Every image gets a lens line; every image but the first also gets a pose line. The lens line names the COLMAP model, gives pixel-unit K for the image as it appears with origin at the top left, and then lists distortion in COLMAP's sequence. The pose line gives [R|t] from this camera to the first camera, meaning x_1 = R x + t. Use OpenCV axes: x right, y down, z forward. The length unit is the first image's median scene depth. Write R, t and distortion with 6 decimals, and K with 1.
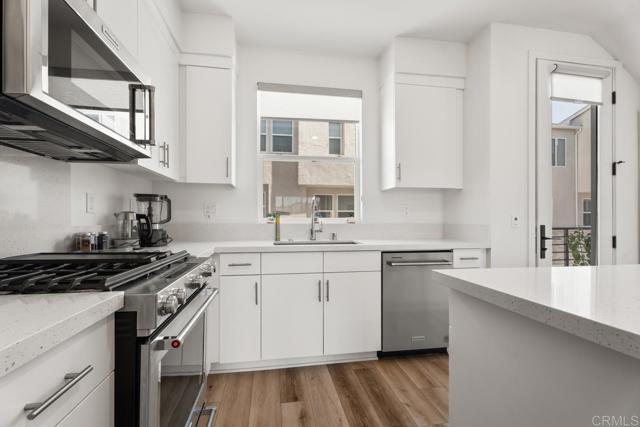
lens RADIAL K [[284.5, 0, 322.1], [0, 284.5, 217.3], [0, 0, 1]] dist [0.000498, 0.000027]
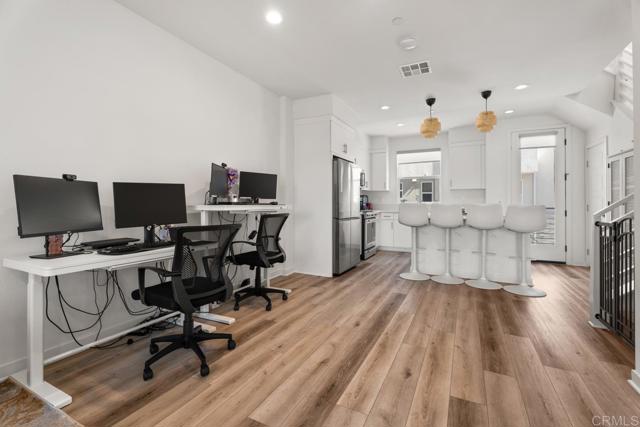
lens RADIAL K [[284.5, 0, 322.1], [0, 284.5, 217.3], [0, 0, 1]] dist [0.000498, 0.000027]
pose [[0.809792, 0.027099, -0.586091, 1.025073], [0.004116, 0.998646, 0.051861, 0.006376], [0.586702, -0.044409, 0.808584, -2.090557]]
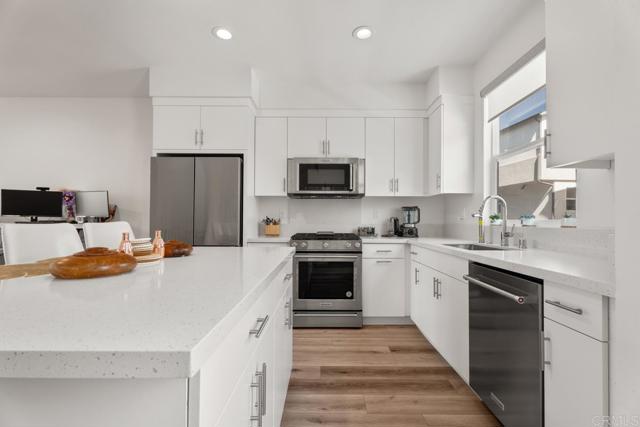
lens RADIAL K [[284.5, 0, 322.1], [0, 284.5, 217.3], [0, 0, 1]] dist [0.000498, 0.000027]
pose [[-0.166229, -0.016811, -0.985944, 1.166743], [-0.001711, 0.999858, -0.016760, 0.011637], [0.986086, -0.001099, -0.166234, 0.776046]]
